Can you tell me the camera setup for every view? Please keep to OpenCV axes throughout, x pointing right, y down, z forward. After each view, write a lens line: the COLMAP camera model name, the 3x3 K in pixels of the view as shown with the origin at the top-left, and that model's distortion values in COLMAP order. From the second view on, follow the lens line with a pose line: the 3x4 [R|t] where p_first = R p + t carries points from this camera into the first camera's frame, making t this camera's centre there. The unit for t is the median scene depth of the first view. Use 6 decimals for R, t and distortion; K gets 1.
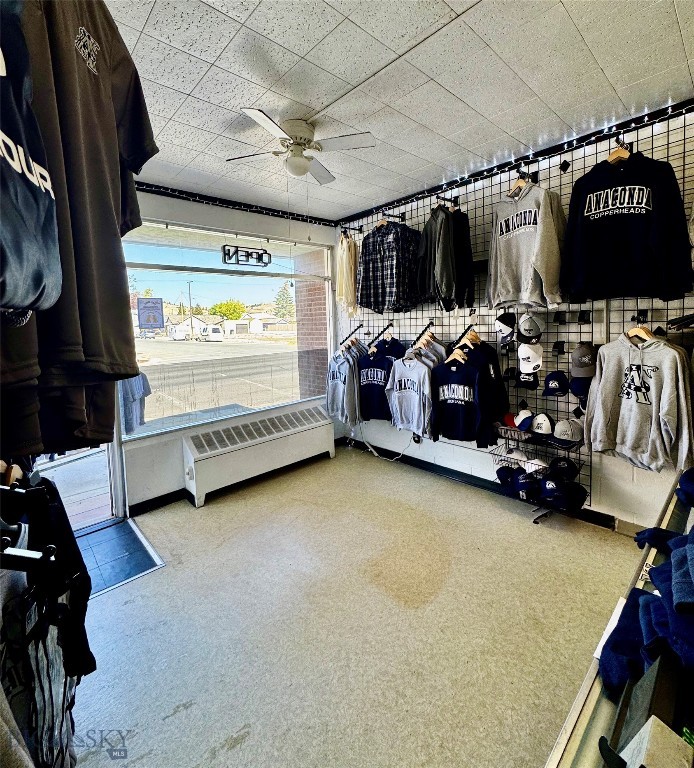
lens RADIAL K [[371.3, 0, 346.7], [0, 371.3, 359.3], [0, 0, 1]] dist [-0.000312, 0.000036]
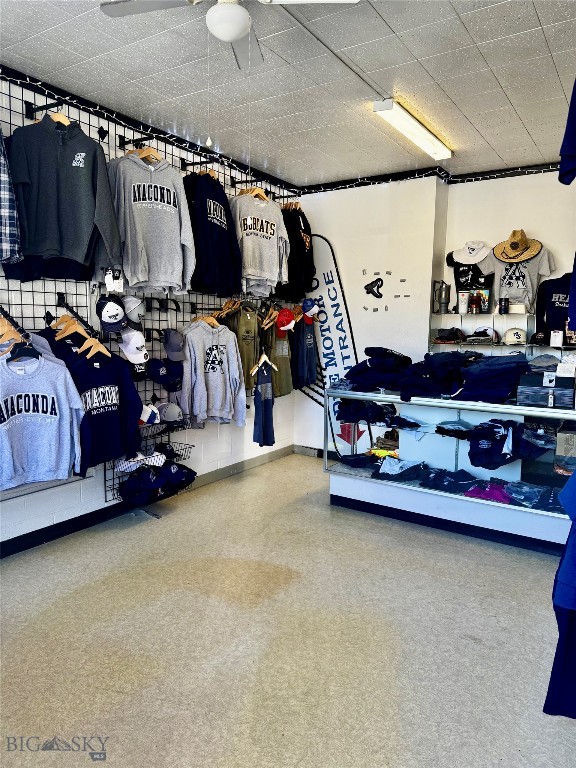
lens RADIAL K [[562.3, 0, 288.0], [0, 562.3, 384.0], [0, 0, 1]] dist [0.193657, -0.000194]
pose [[-0.220732, -0.079529, 0.972087, -1.053357], [0.093598, 0.990343, 0.102276, -0.024653], [-0.970833, 0.113560, -0.211156, 1.019966]]
